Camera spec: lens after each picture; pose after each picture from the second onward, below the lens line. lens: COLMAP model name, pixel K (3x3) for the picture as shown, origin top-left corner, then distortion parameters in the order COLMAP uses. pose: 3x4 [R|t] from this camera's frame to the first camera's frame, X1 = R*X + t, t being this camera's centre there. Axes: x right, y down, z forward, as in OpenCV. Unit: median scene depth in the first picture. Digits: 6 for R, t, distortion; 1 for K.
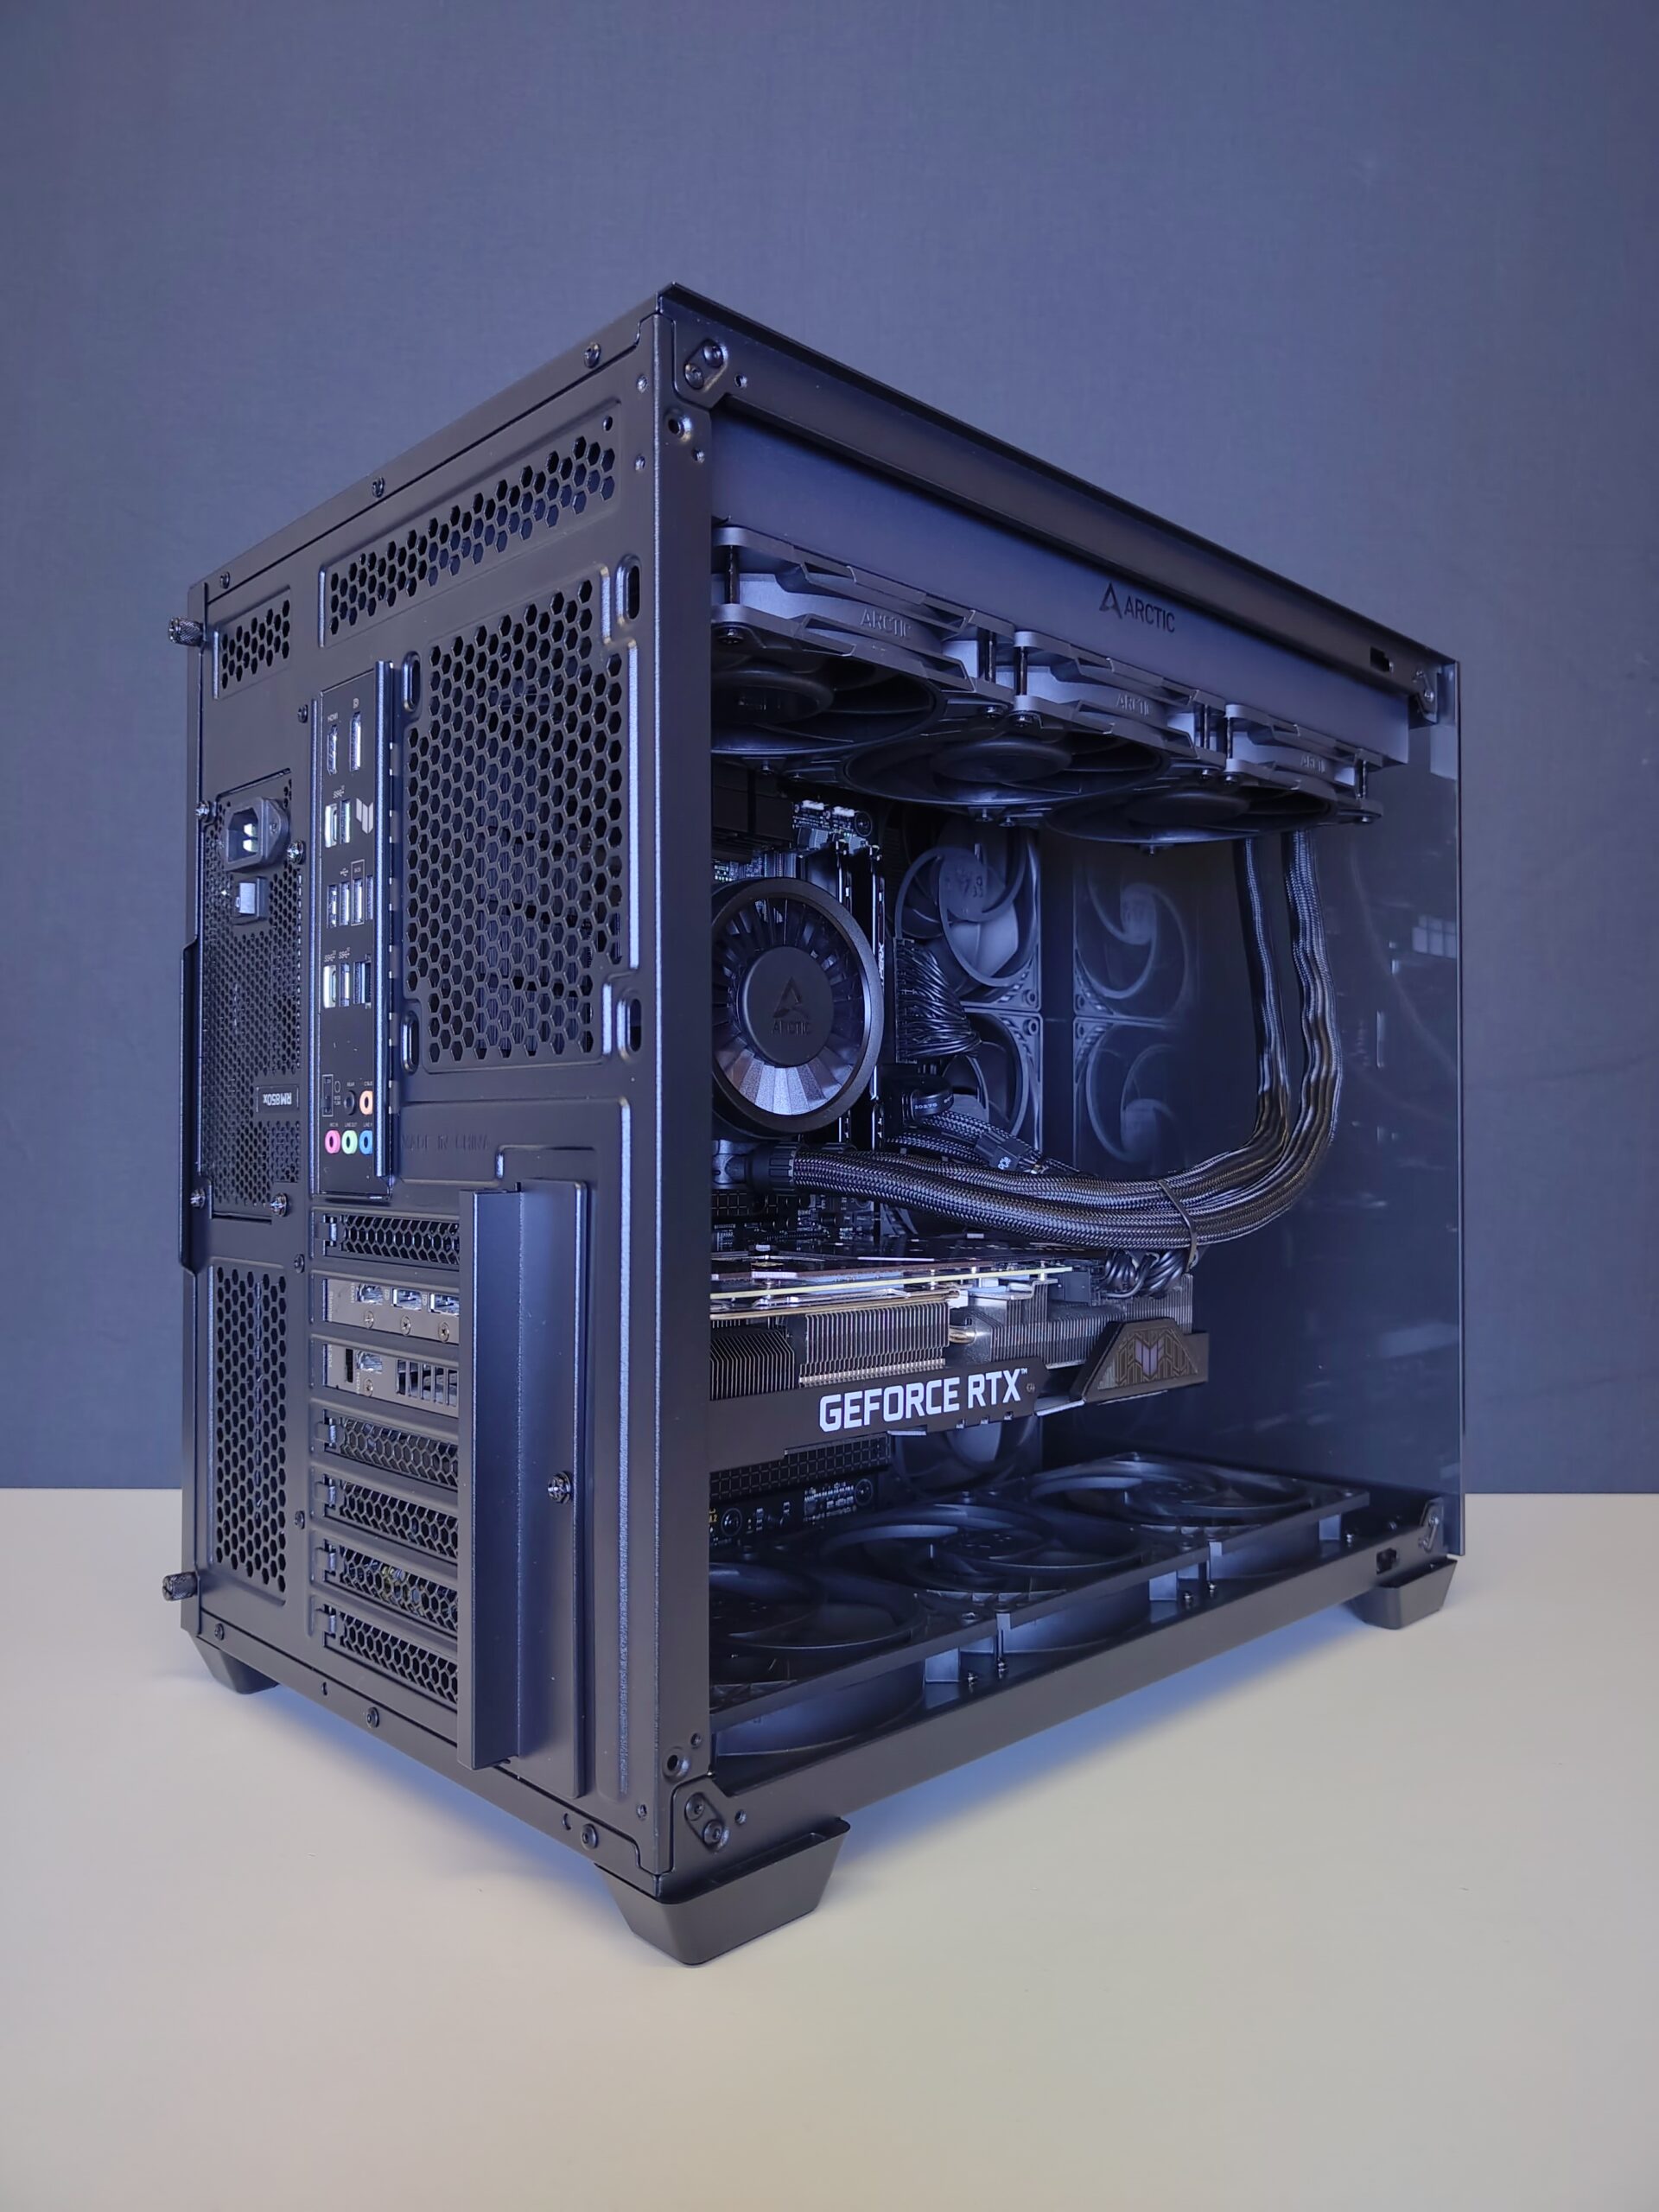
lens RADIAL K [[1551.5, 0, 829.5], [0, 1551.5, 1106.0], [0, 0, 1]] dist [0.054036, 0.003513]
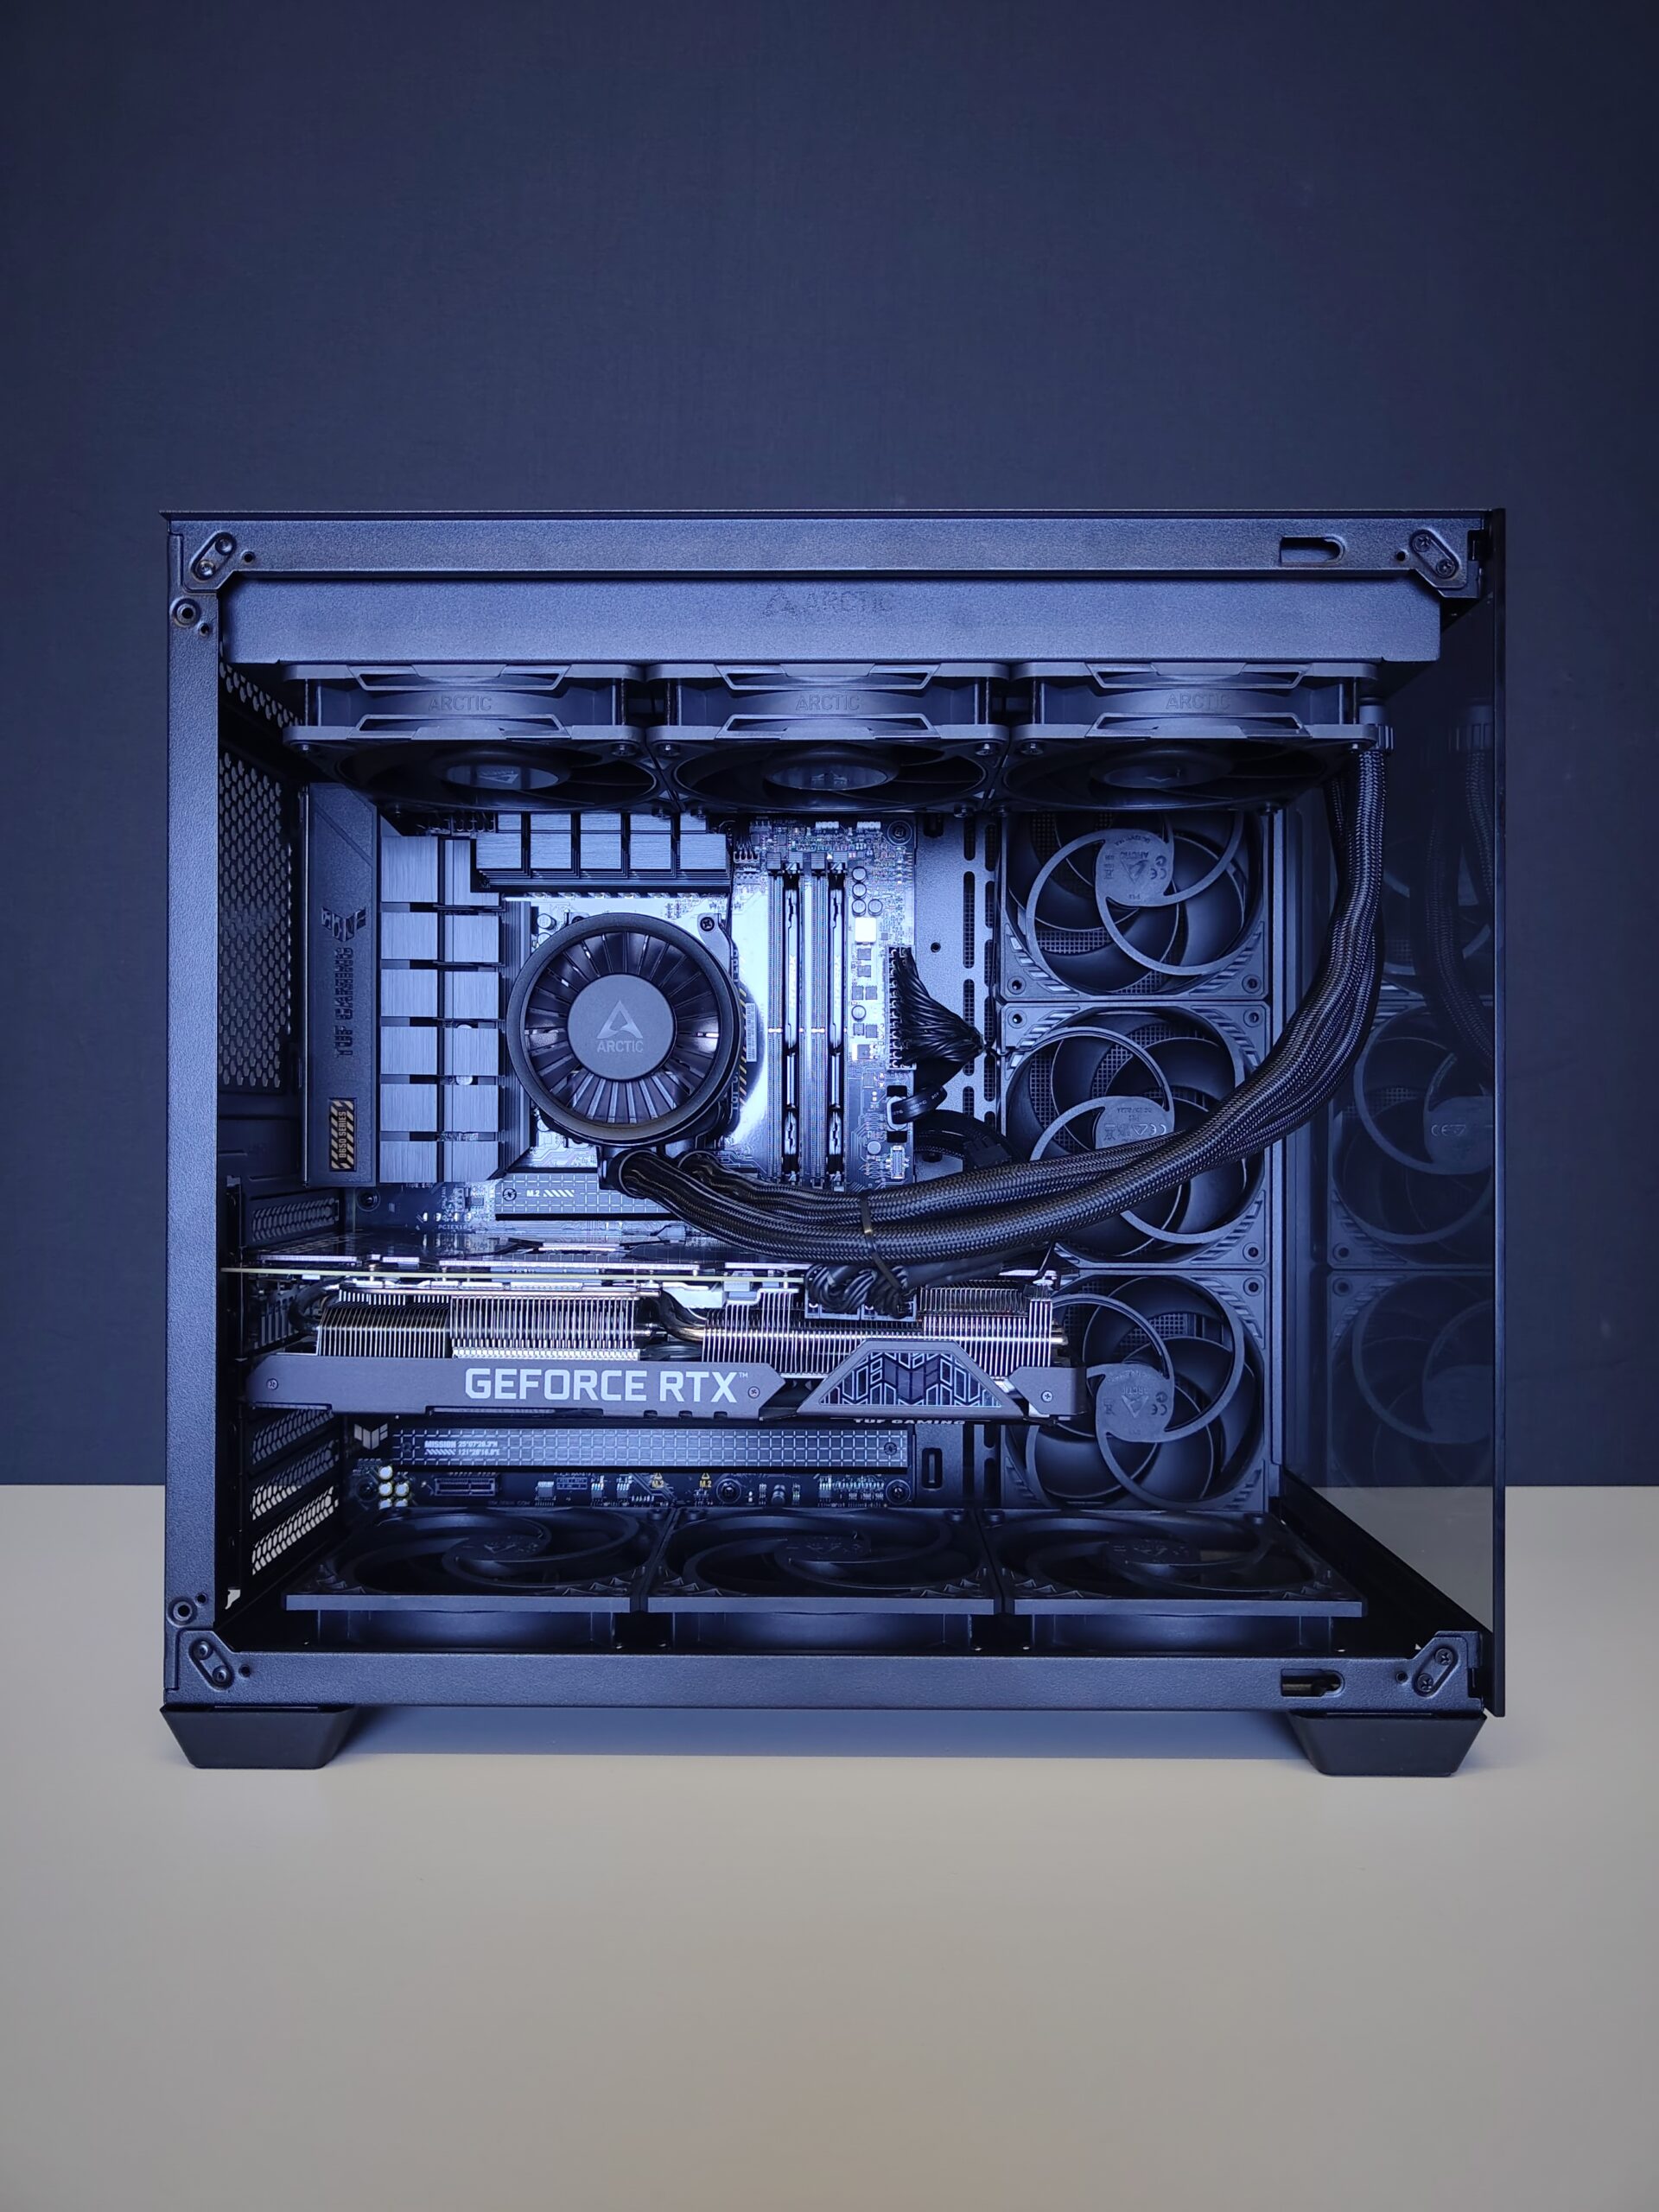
lens RADIAL K [[1551.5, 0, 829.5], [0, 1551.5, 1106.0], [0, 0, 1]] dist [0.054036, 0.003513]
pose [[0.703915, -0.006743, -0.710253, 0.940303], [0.013975, 0.999893, 0.004358, -0.011531], [0.710147, -0.012993, 0.703933, 0.336277]]
